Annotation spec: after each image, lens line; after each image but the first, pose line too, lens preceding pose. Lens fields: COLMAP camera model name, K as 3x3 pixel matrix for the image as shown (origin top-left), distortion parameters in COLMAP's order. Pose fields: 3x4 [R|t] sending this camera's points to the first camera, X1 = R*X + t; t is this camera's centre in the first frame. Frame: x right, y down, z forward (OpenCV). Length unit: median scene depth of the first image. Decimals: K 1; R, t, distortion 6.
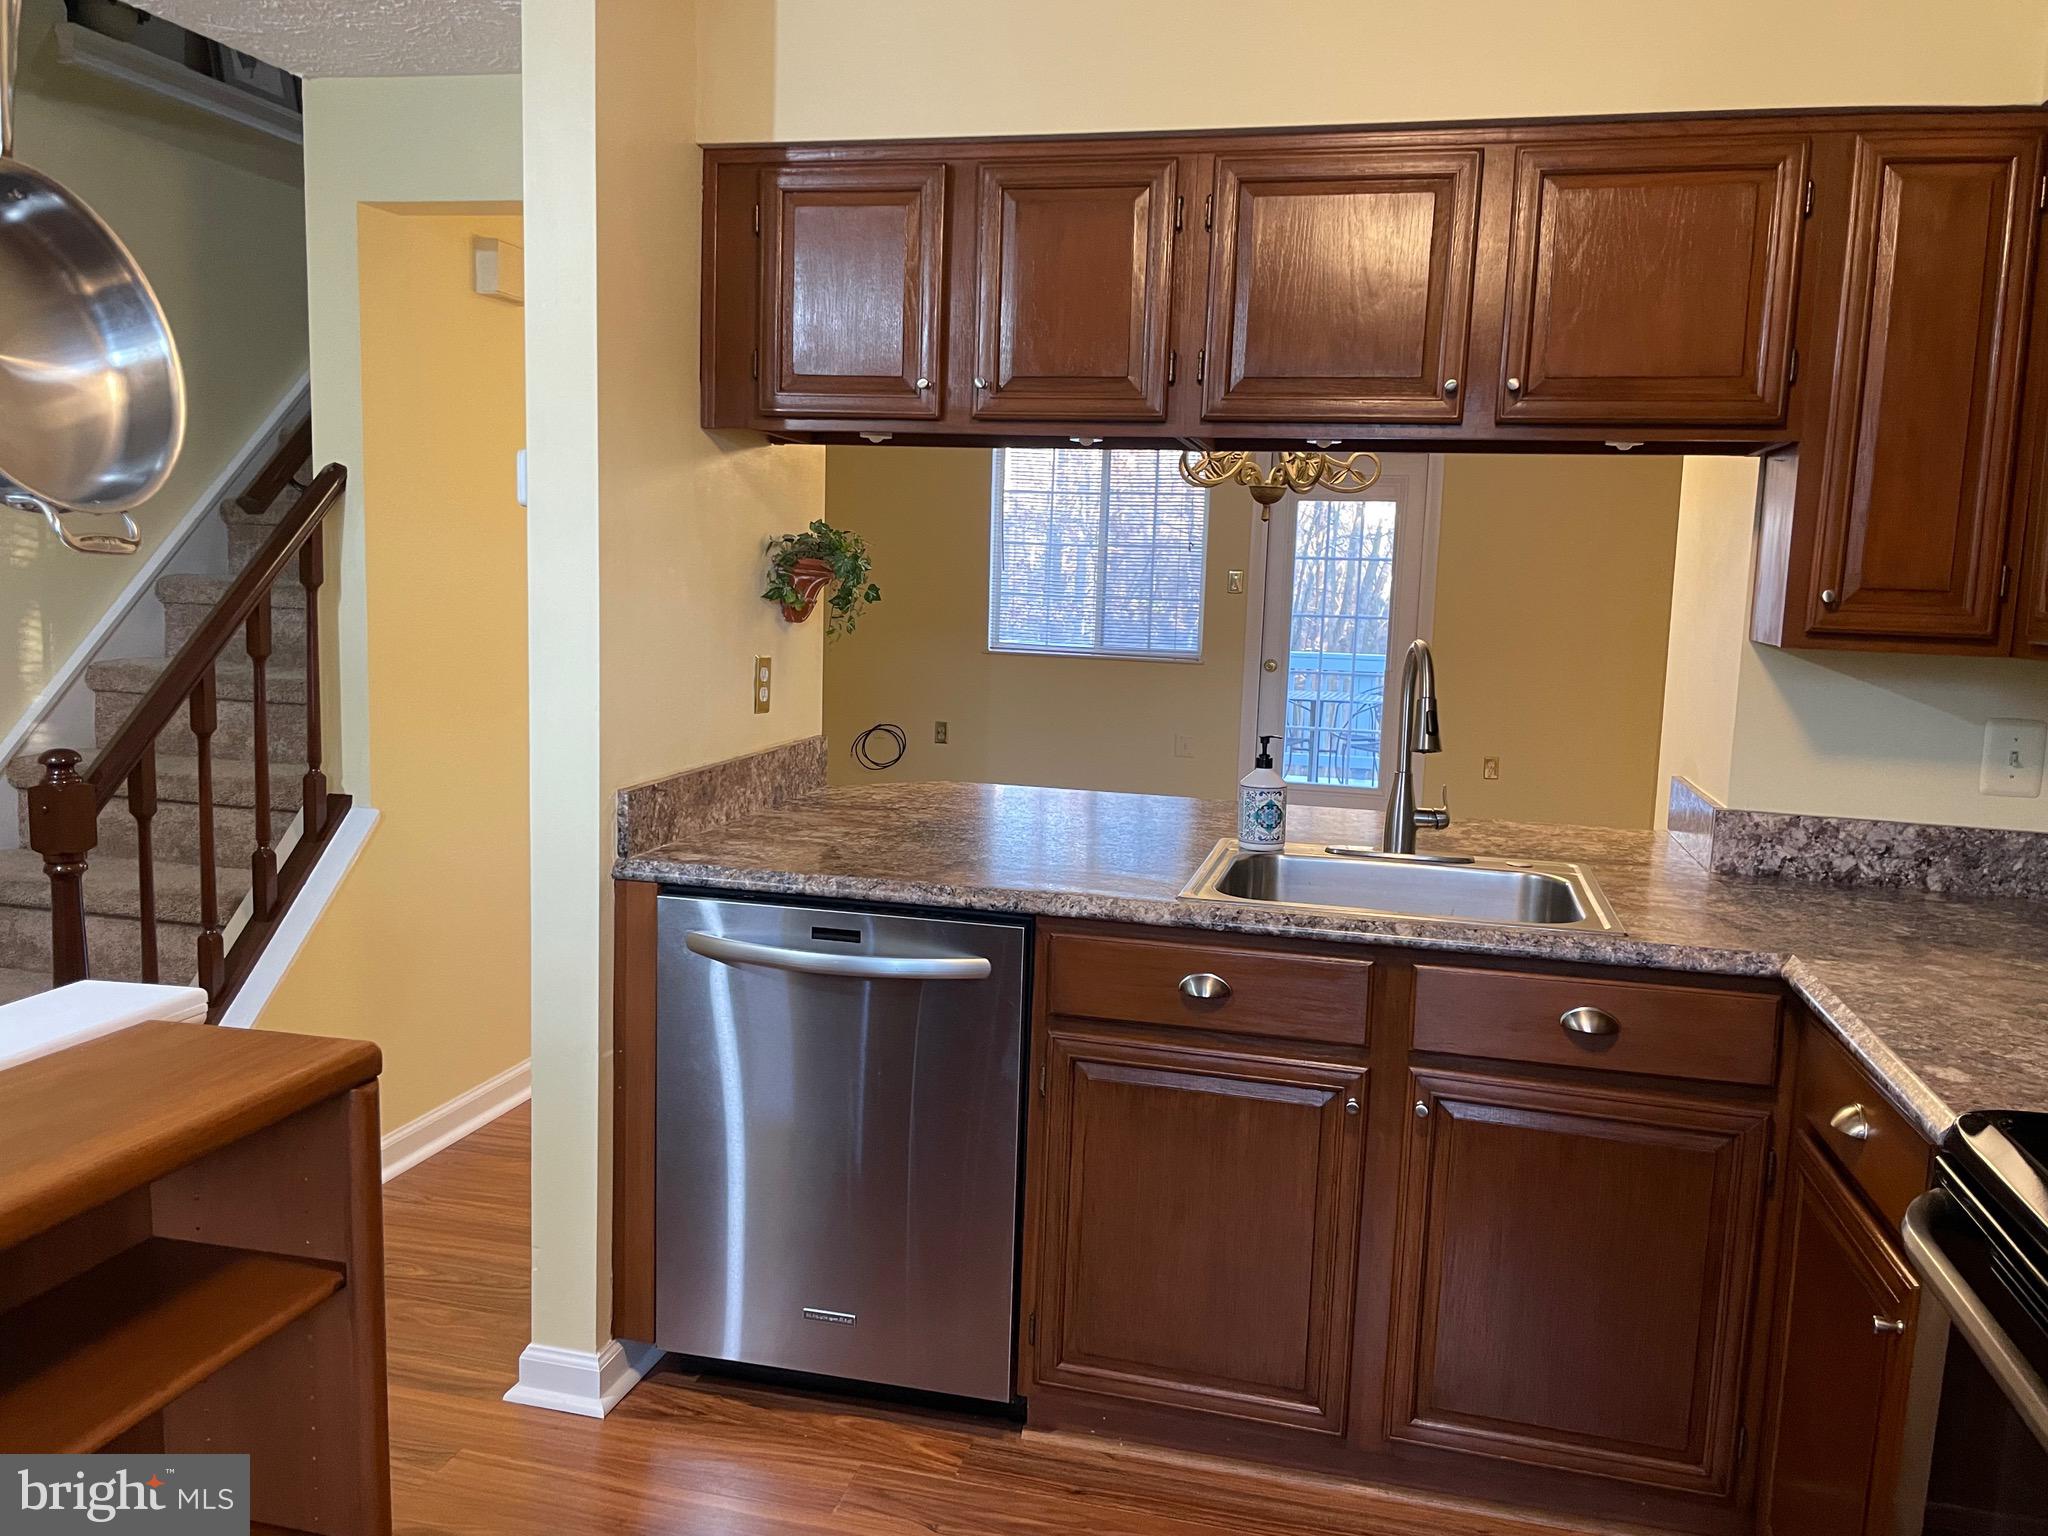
lens RADIAL K [[1559.3, 0, 1020.5], [0, 1559.3, 763.9], [0, 0, 1]] dist [0.089432, -0.111207]
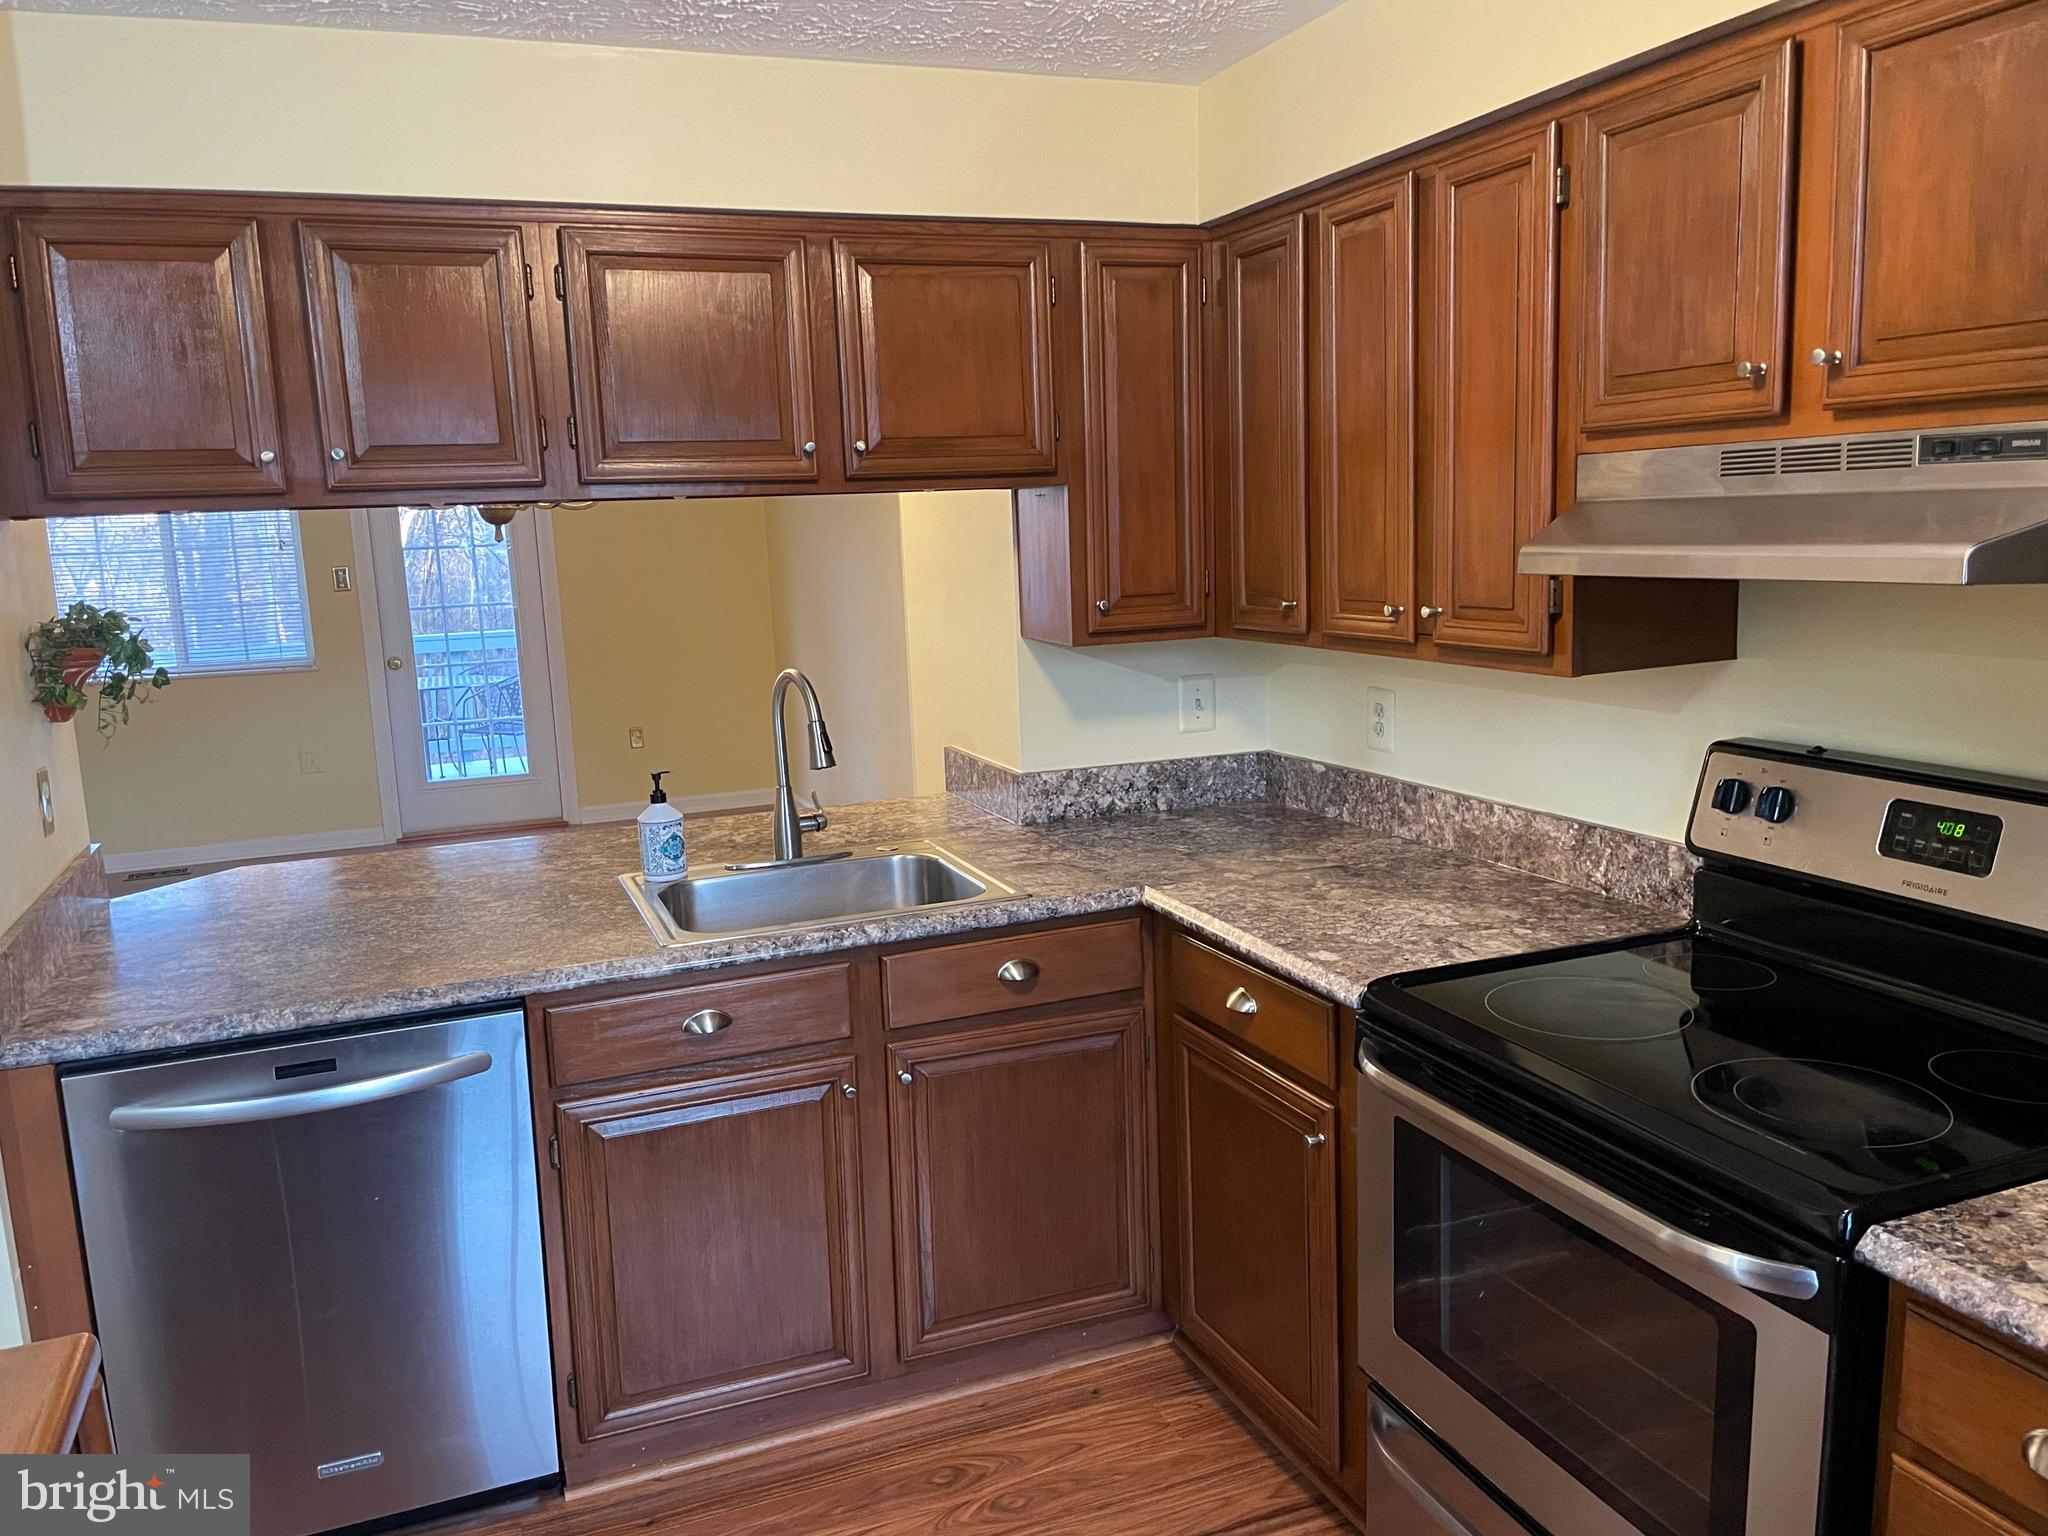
lens RADIAL K [[1559.3, 0, 1019.3], [0, 1559.3, 774.6], [0, 0, 1]] dist [0.089432, -0.111207]
pose [[0.814440, -0.160376, 0.557644, -0.265551], [0.138149, 0.987003, 0.082092, -0.079576], [-0.563562, 0.010179, 0.826011, -0.009293]]
